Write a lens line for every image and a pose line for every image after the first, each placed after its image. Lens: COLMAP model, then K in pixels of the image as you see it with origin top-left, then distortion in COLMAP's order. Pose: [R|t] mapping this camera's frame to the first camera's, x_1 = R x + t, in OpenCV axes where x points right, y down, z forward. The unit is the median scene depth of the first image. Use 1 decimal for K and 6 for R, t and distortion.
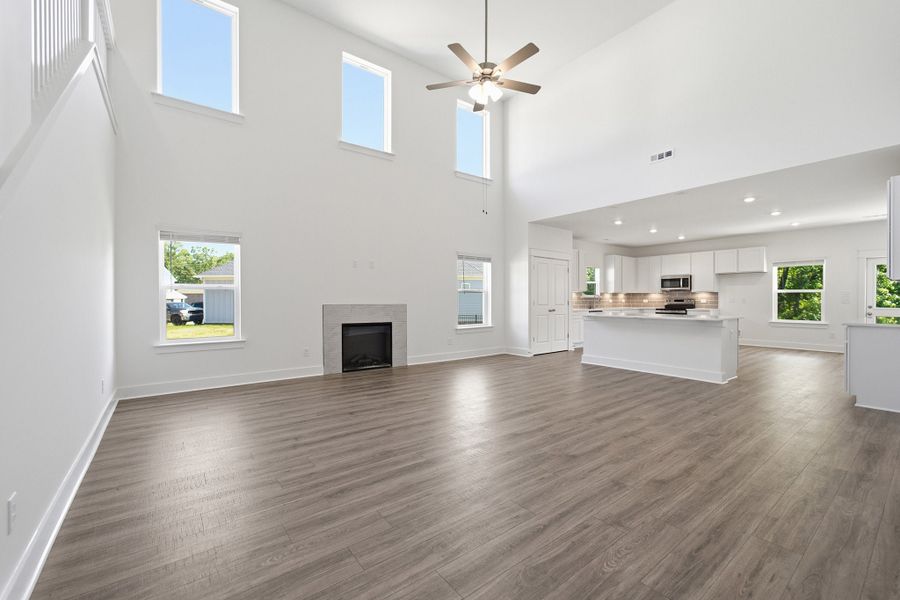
lens RADIAL K [[373.5, 0, 448.6], [0, 373.5, 300.9], [0, 0, 1]] dist [-0.003110, 0.001305]
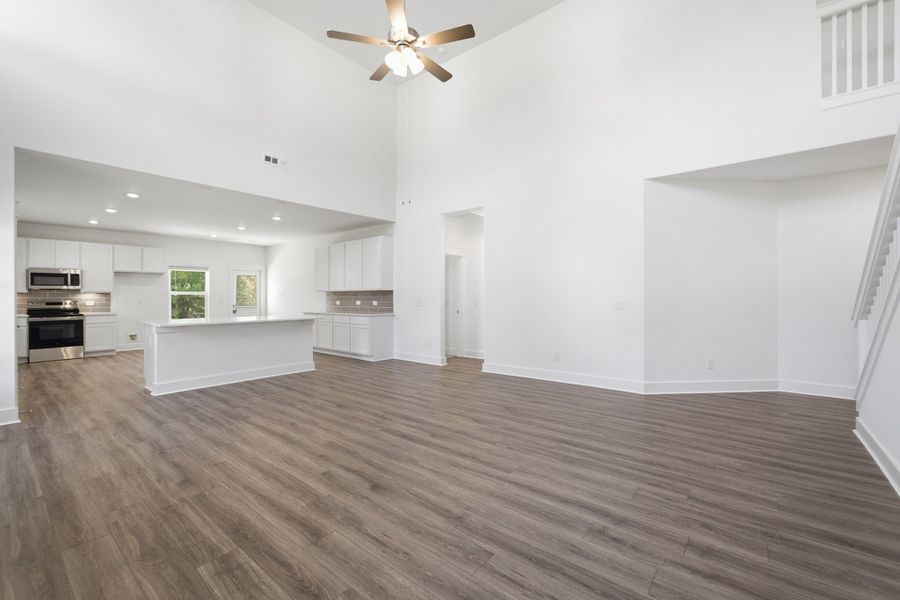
lens RADIAL K [[381.0, 0, 448.5], [0, 381.0, 299.4], [0, 0, 1]] dist [-0.002236, -0.000210]
pose [[-0.232215, -0.002022, 0.972662, -0.505518], [0.005632, 0.999978, 0.003423, -0.011377], [-0.972648, 0.006273, -0.232198, 0.727662]]
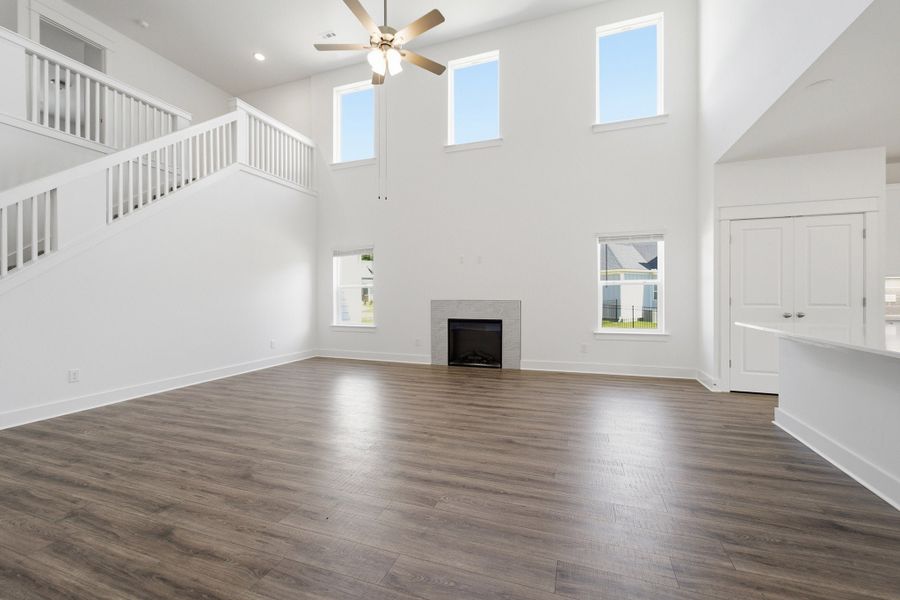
lens RADIAL K [[373.5, 0, 452.3], [0, 373.5, 297.0], [0, 0, 1]] dist [-0.003110, 0.001305]
pose [[0.546719, 0.002591, -0.837312, 0.611155], [-0.000644, 0.999996, 0.002675, -0.003260], [0.837316, -0.000923, 0.546719, 0.426274]]
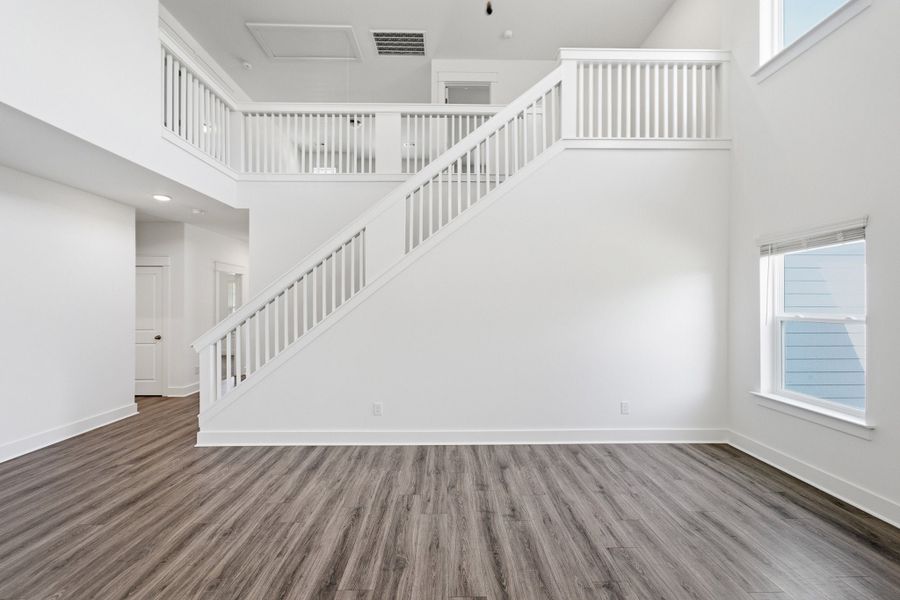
lens RADIAL K [[373.5, 0, 451.8], [0, 373.5, 302.5], [0, 0, 1]] dist [-0.003110, 0.001305]
pose [[-0.591471, -0.003283, -0.806319, 0.173316], [-0.006459, 0.999979, 0.000667, -0.052307], [0.806300, 0.005602, -0.591480, 0.718014]]
